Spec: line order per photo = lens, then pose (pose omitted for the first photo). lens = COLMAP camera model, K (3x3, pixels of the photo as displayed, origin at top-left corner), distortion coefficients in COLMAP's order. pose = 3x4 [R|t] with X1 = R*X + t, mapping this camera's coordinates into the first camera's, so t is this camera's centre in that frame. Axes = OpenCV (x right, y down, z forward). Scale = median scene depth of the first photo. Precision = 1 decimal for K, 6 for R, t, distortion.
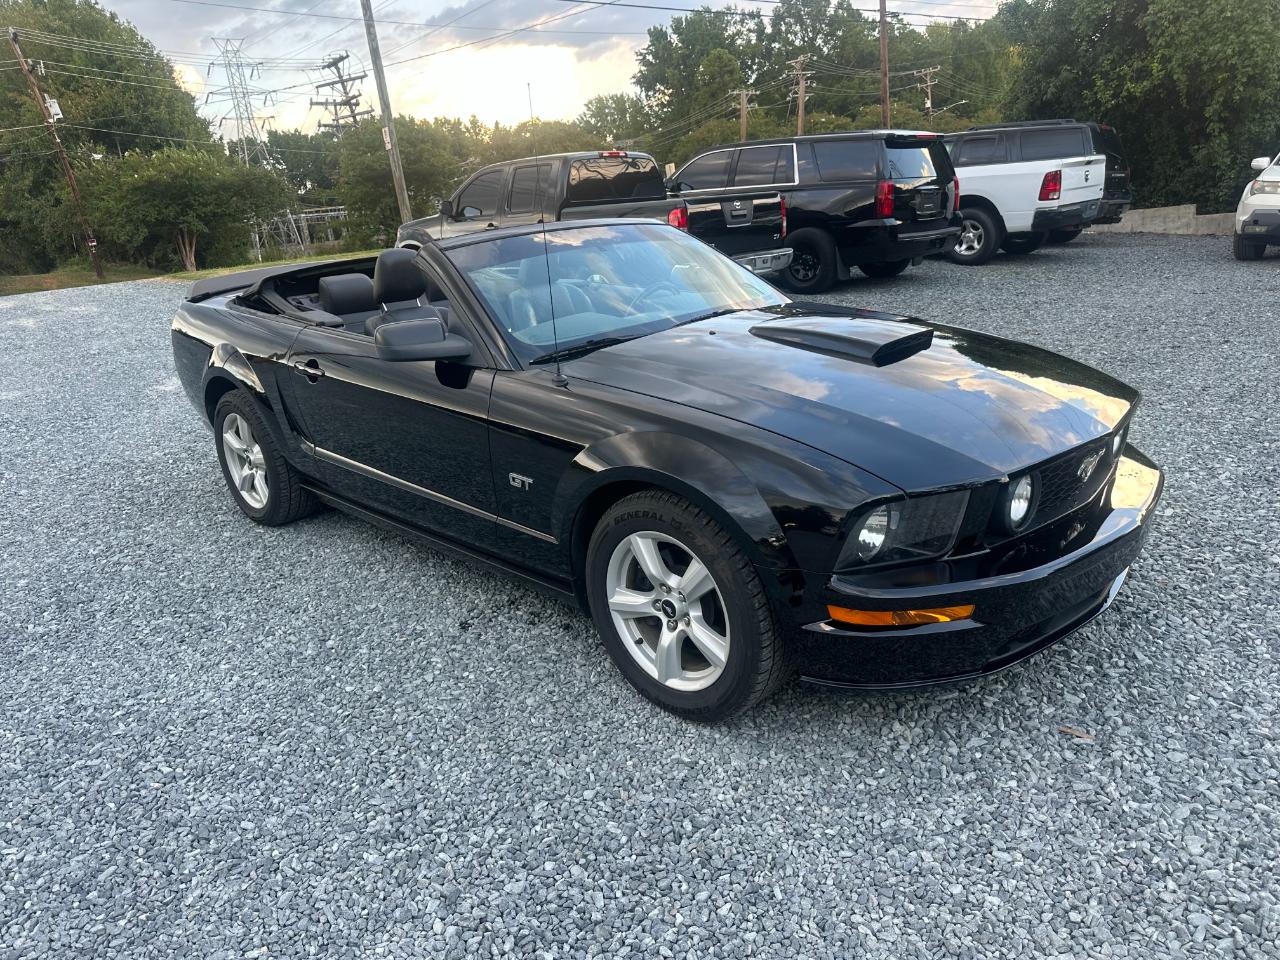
lens RADIAL K [[944.4, 0, 647.1], [0, 944.4, 478.9], [0, 0, 1]] dist [0.010495, -0.024200]
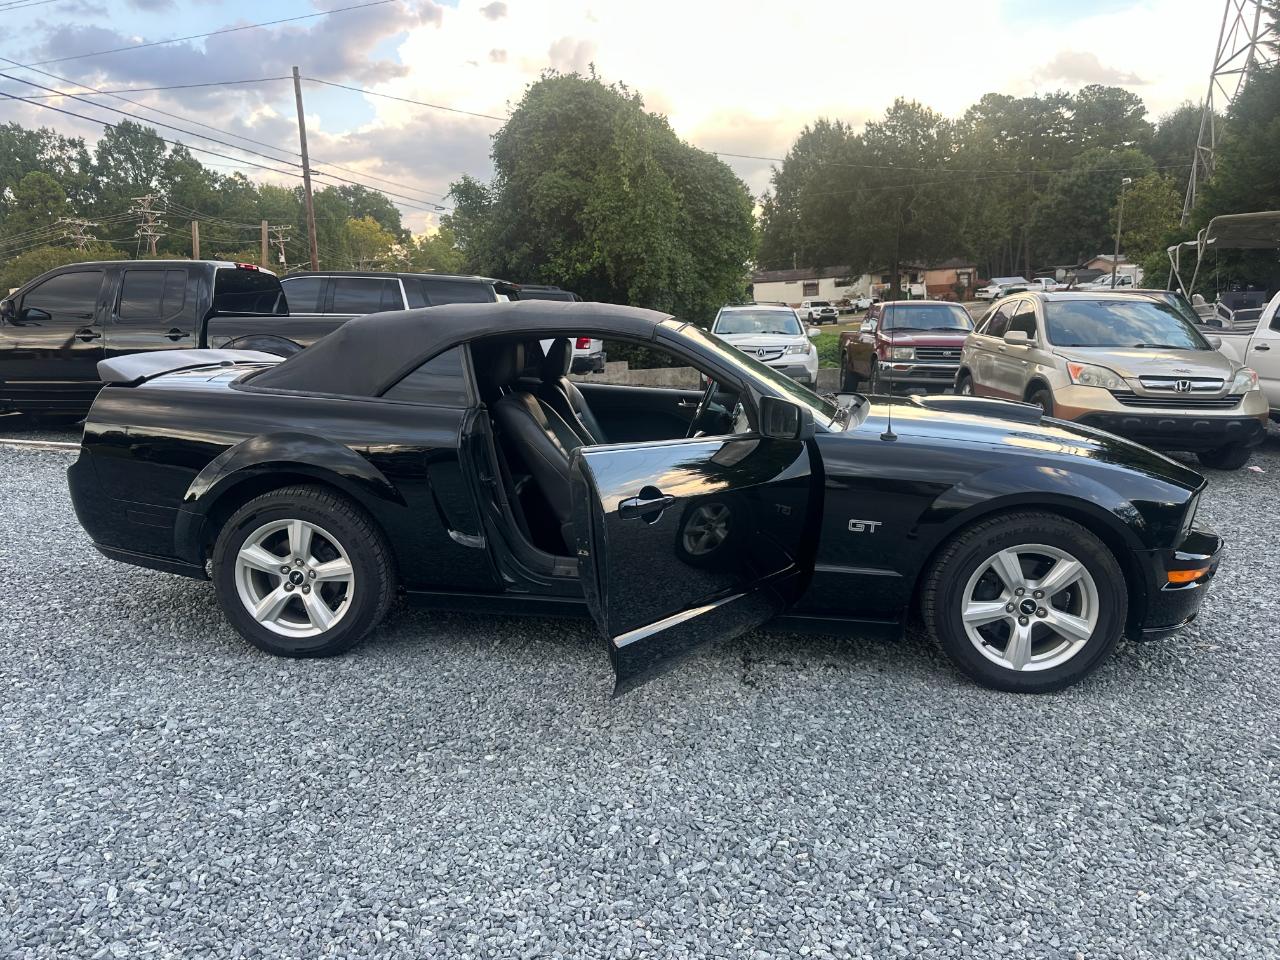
lens RADIAL K [[933.3, 0, 639.0], [0, 933.3, 480.4], [0, 0, 1]] dist [0.013099, -0.026830]
pose [[0.770951, -0.022179, 0.636508, -0.969452], [0.120653, 0.986383, -0.111768, 0.037987], [-0.625362, 0.162964, 0.763129, 0.271453]]
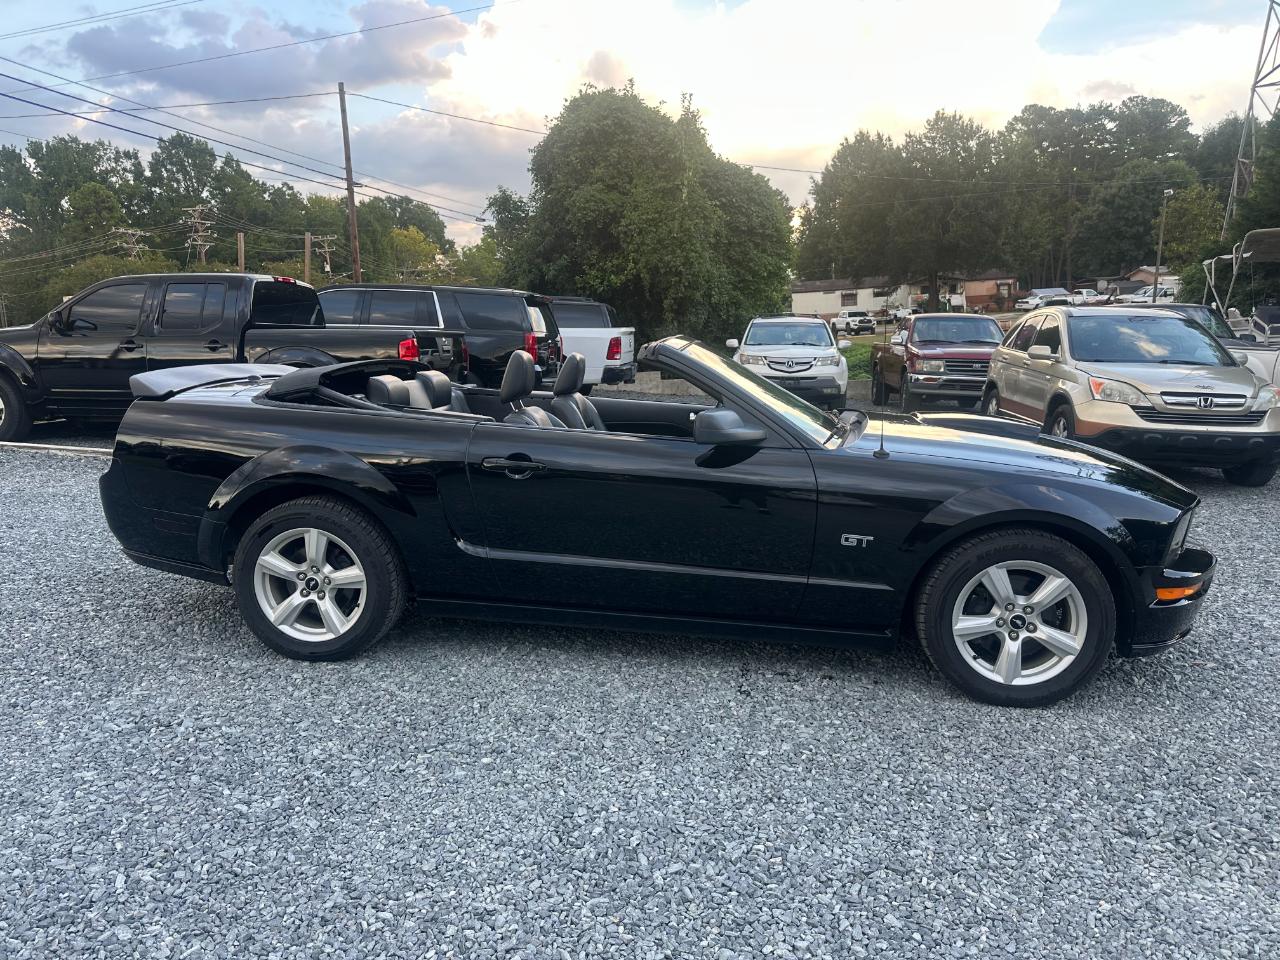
lens RADIAL K [[933.0, 0, 650.2], [0, 933.0, 468.7], [0, 0, 1]] dist [0.011031, -0.024260]
pose [[0.789939, -0.001664, 0.613183, -0.957682], [0.107522, 0.984879, -0.135843, 0.040460], [-0.603685, 0.173238, 0.778173, 0.213537]]
